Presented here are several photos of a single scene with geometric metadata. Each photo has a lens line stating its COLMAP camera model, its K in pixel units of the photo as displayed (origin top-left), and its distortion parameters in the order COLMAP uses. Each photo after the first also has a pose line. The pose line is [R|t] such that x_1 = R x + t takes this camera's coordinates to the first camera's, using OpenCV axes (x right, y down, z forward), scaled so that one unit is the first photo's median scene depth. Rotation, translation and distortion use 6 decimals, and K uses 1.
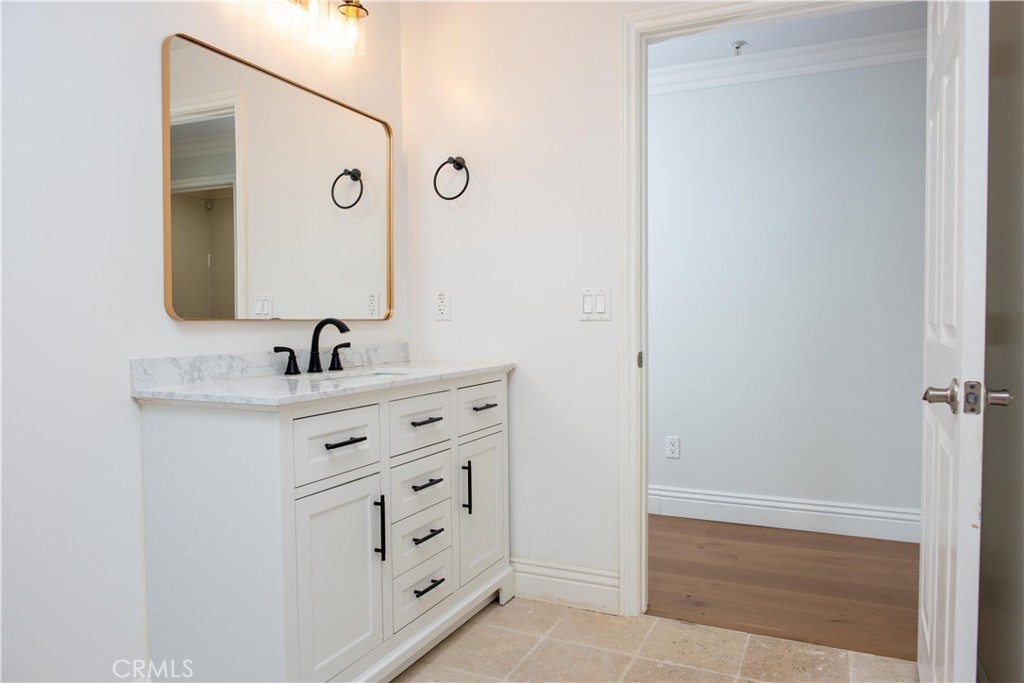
lens RADIAL K [[705.3, 0, 516.2], [0, 705.3, 345.0], [0, 0, 1]] dist [-0.028551, 0.005421]
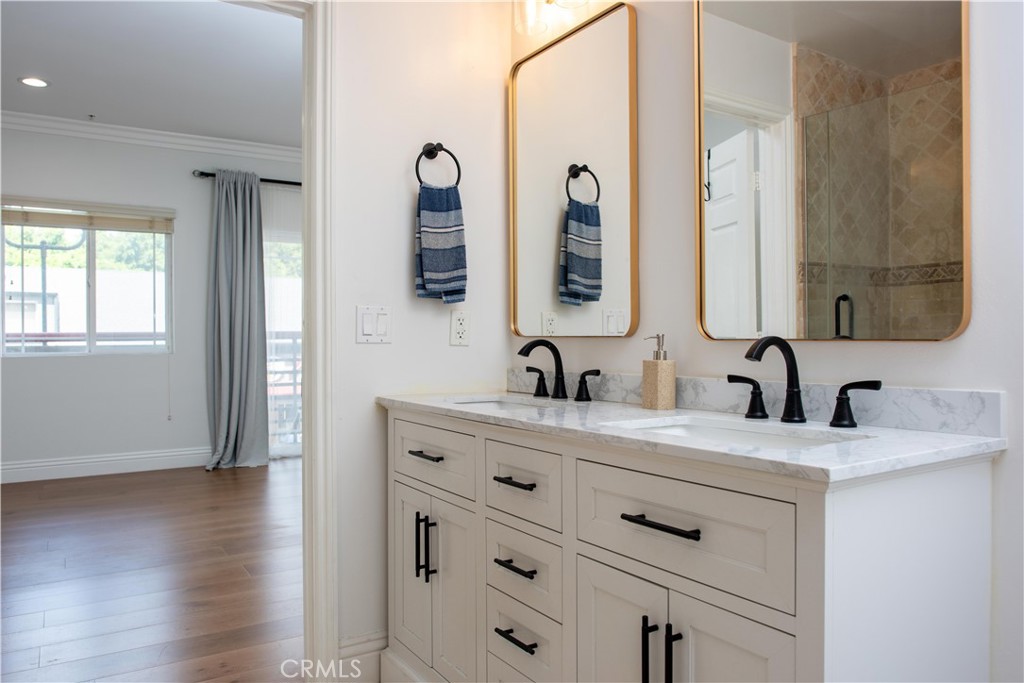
lens RADIAL K [[705.3, 0, 516.2], [0, 705.3, 345.0], [0, 0, 1]] dist [-0.028551, 0.005421]
pose [[-0.520848, 0.013445, -0.853543, 0.487324], [-0.028096, 0.999064, 0.032882, -0.055284], [0.853187, 0.041108, -0.519983, 1.367362]]
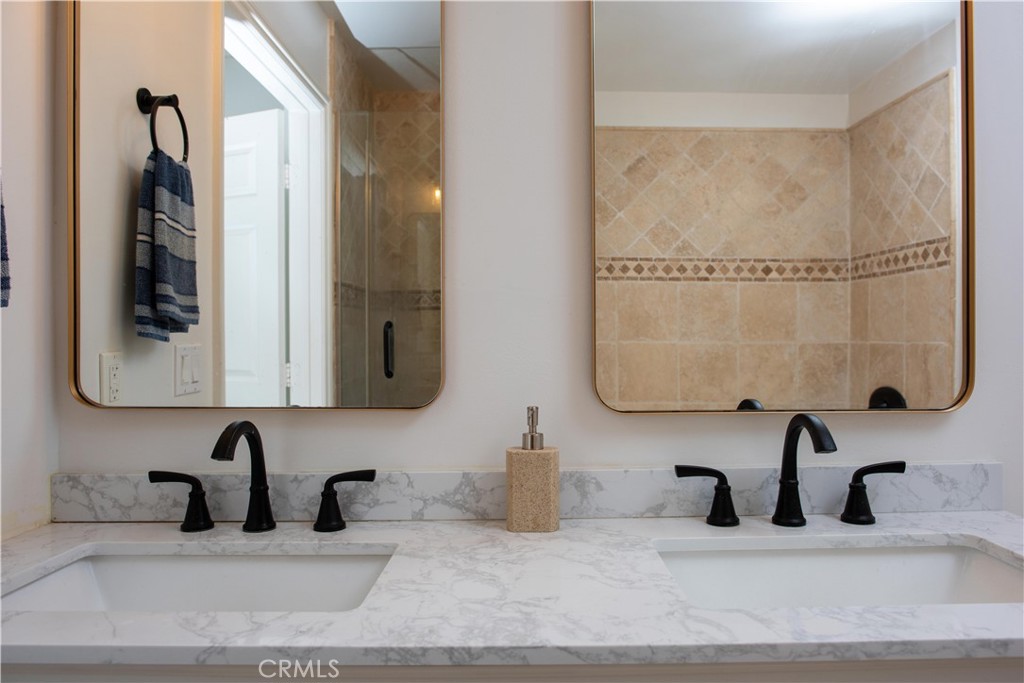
lens RADIAL K [[705.3, 0, 516.2], [0, 705.3, 345.0], [0, 0, 1]] dist [-0.028551, 0.005421]
pose [[0.414174, 0.003216, -0.910192, 0.199957], [-0.027488, 0.999582, -0.008977, -0.081321], [0.909782, 0.028737, 0.414090, 0.925704]]
